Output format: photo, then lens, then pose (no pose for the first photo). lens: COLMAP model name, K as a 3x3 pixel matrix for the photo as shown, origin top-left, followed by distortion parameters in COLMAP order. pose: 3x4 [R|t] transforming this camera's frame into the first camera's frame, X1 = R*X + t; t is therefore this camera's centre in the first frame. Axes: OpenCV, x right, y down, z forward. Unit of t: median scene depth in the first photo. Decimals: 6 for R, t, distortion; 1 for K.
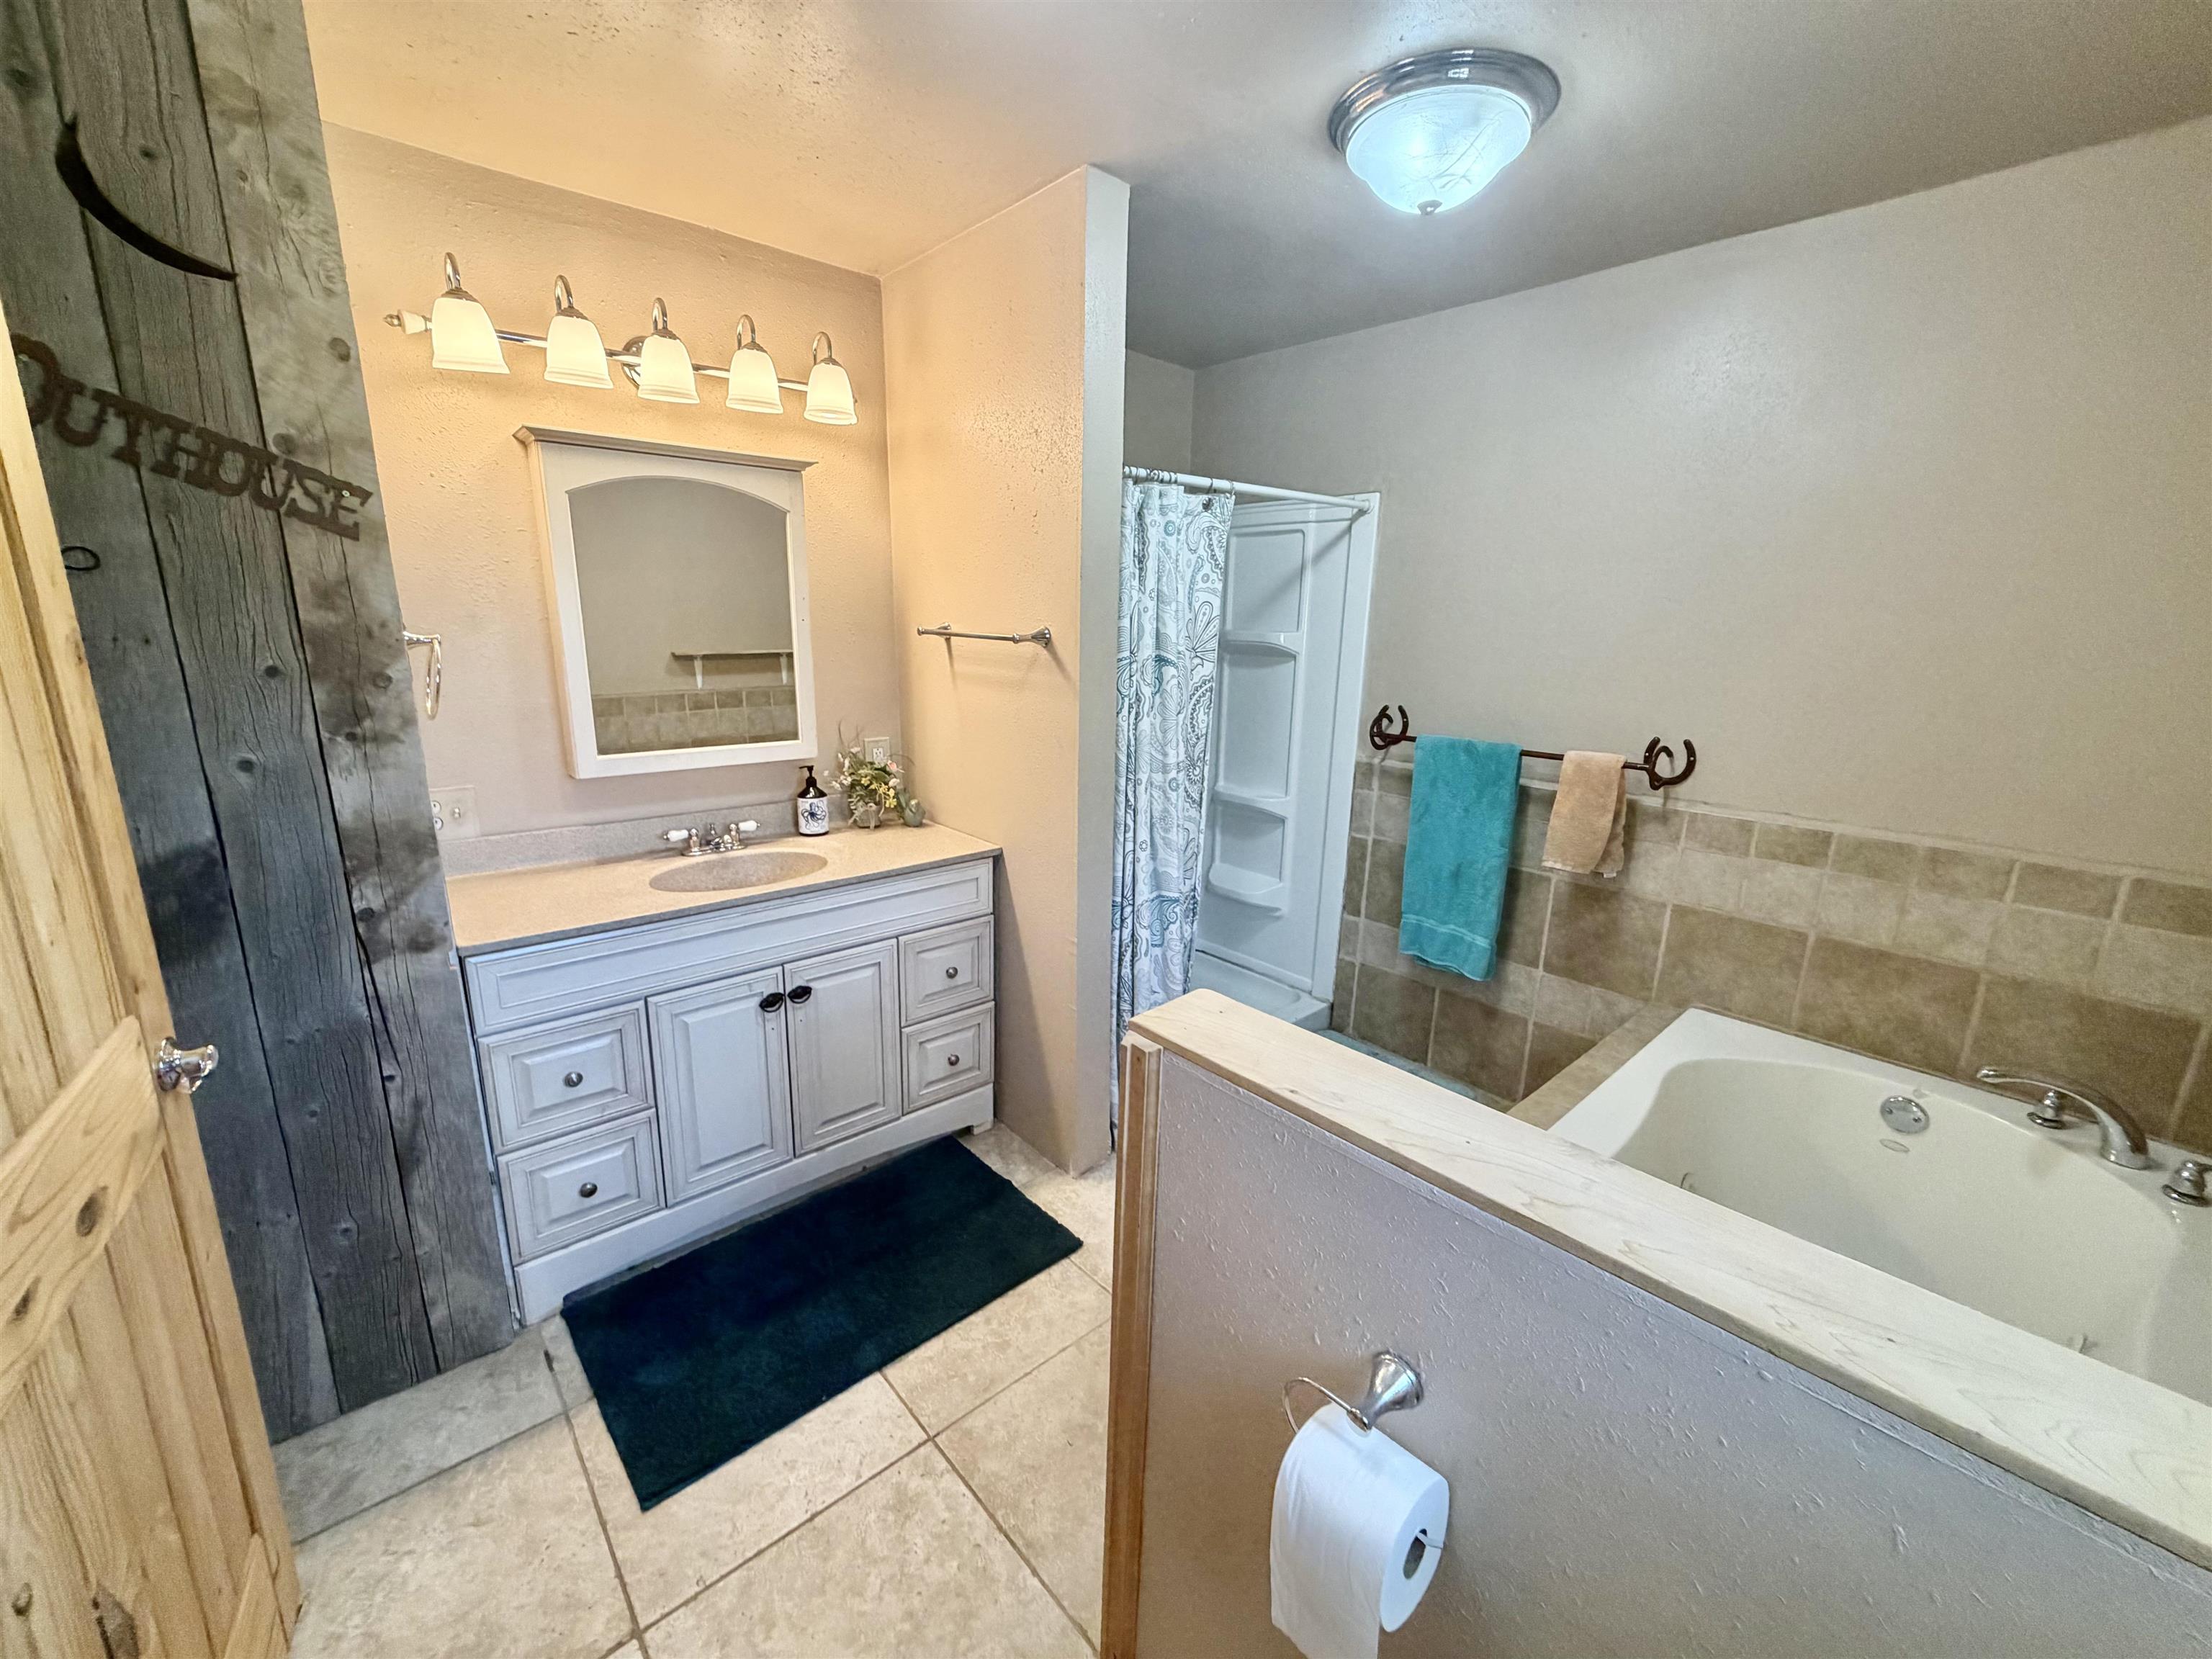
lens RADIAL K [[891.7, 0, 1106.0], [0, 891.7, 829.5], [0, 0, 1]] dist [-0.001174, -0.000138]
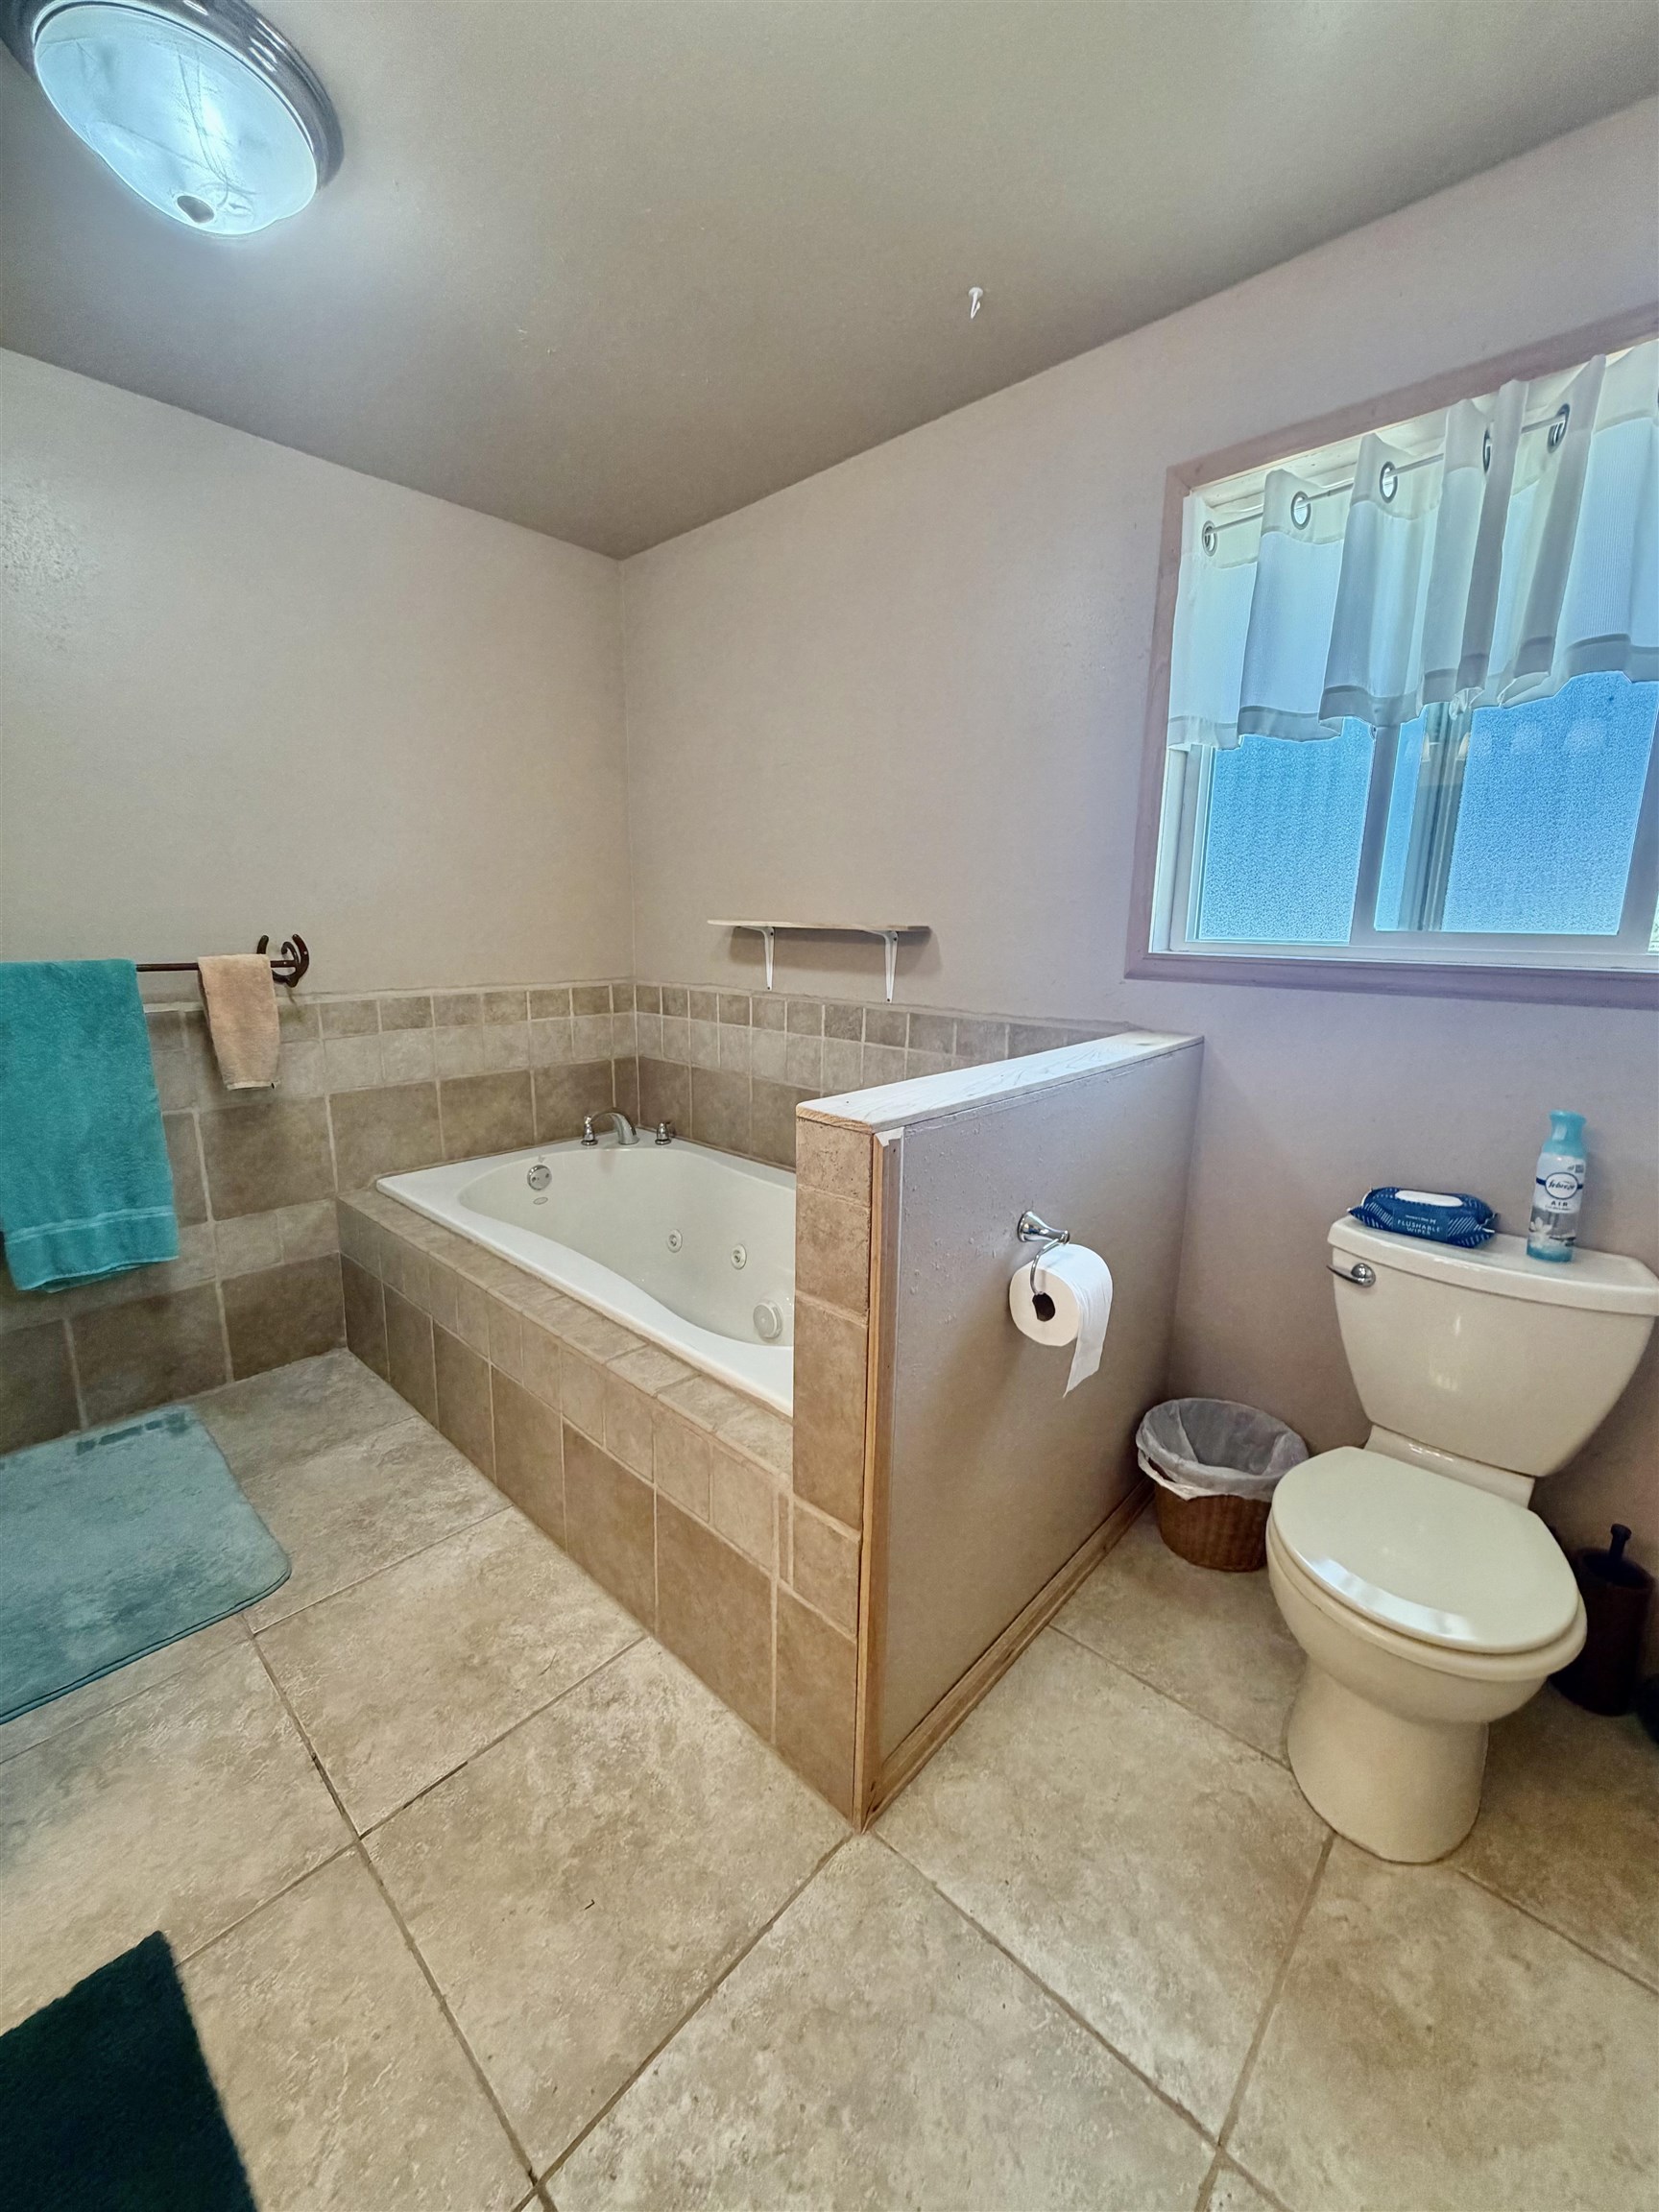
lens RADIAL K [[873.5, 0, 829.5], [0, 873.5, 1106.0], [0, 0, 1]] dist [0.000879, 0.000255]
pose [[-0.094797, -0.232607, 0.967940, -0.465524], [0.216573, 0.944211, 0.248115, -0.035192], [-0.971653, 0.233150, -0.039132, 0.551309]]
